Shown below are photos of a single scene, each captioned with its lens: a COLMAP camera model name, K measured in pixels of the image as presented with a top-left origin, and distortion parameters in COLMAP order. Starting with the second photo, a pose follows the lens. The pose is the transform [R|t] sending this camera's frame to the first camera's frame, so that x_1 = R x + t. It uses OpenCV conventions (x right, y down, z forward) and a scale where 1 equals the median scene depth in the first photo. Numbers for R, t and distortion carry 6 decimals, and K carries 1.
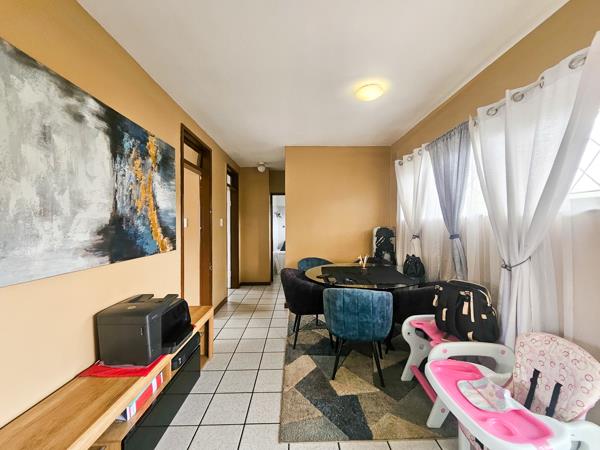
lens RADIAL K [[241.6, 0, 303.3], [0, 241.6, 224.4], [0, 0, 1]] dist [-0.002293, -0.000175]
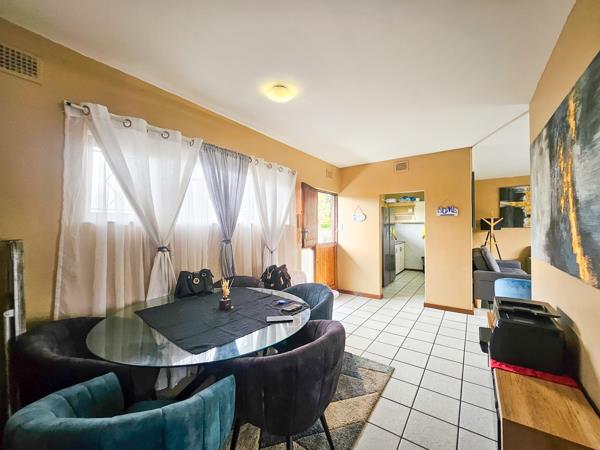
lens RADIAL K [[244.5, 0, 298.1], [0, 244.5, 221.9], [0, 0, 1]] dist [-0.012902, -0.000174]
pose [[-0.801685, 0.019240, 0.597437, -0.234636], [0.000135, 0.999488, -0.032006, 0.000959], [-0.597746, -0.025578, -0.801277, 1.109757]]
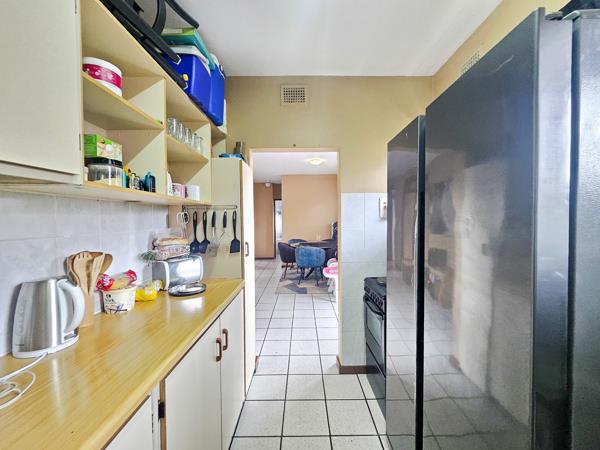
lens RADIAL K [[241.6, 0, 303.3], [0, 241.6, 224.4], [0, 0, 1]] dist [-0.002293, -0.000175]
pose [[0.999748, -0.000644, -0.022426, 0.130080], [0.001192, 0.999701, 0.024430, -0.012102], [0.022403, -0.024451, 0.999450, -0.809917]]
